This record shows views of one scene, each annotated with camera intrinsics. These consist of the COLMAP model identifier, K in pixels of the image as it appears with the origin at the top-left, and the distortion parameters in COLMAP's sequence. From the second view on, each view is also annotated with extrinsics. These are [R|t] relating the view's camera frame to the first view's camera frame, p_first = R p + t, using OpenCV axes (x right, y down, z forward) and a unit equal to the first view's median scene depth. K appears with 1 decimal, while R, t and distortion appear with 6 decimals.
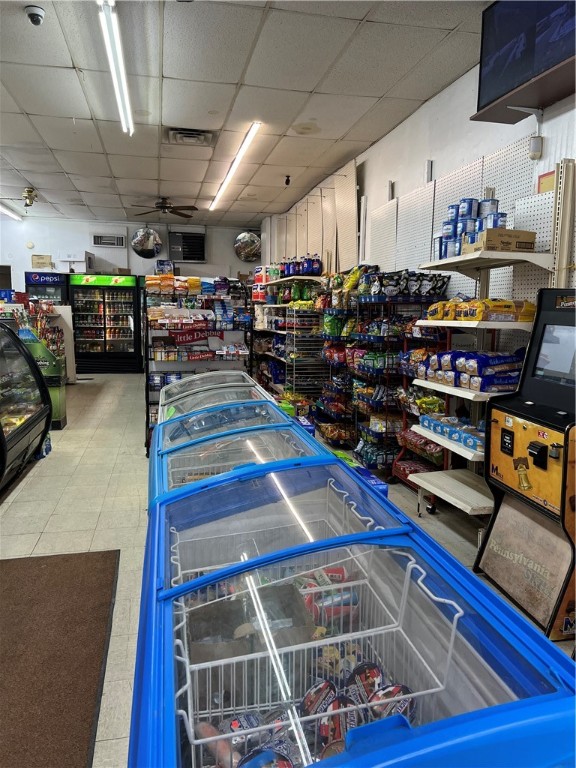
lens RADIAL K [[578.2, 0, 293.6], [0, 578.2, 387.1], [0, 0, 1]] dist [0.047147, -0.044461]
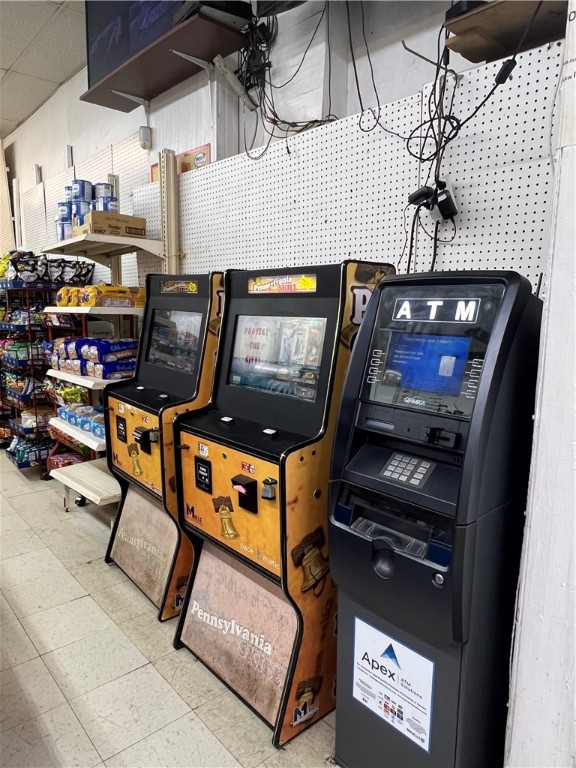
lens RADIAL K [[523.0, 0, 288.5], [0, 523.0, 387.3], [0, 0, 1]] dist [0.001700, -0.004381]
pose [[0.874288, -0.076643, 0.479319, 0.156419], [0.063192, 0.997024, 0.044161, 0.002267], [-0.481277, -0.008321, 0.876529, 0.071094]]
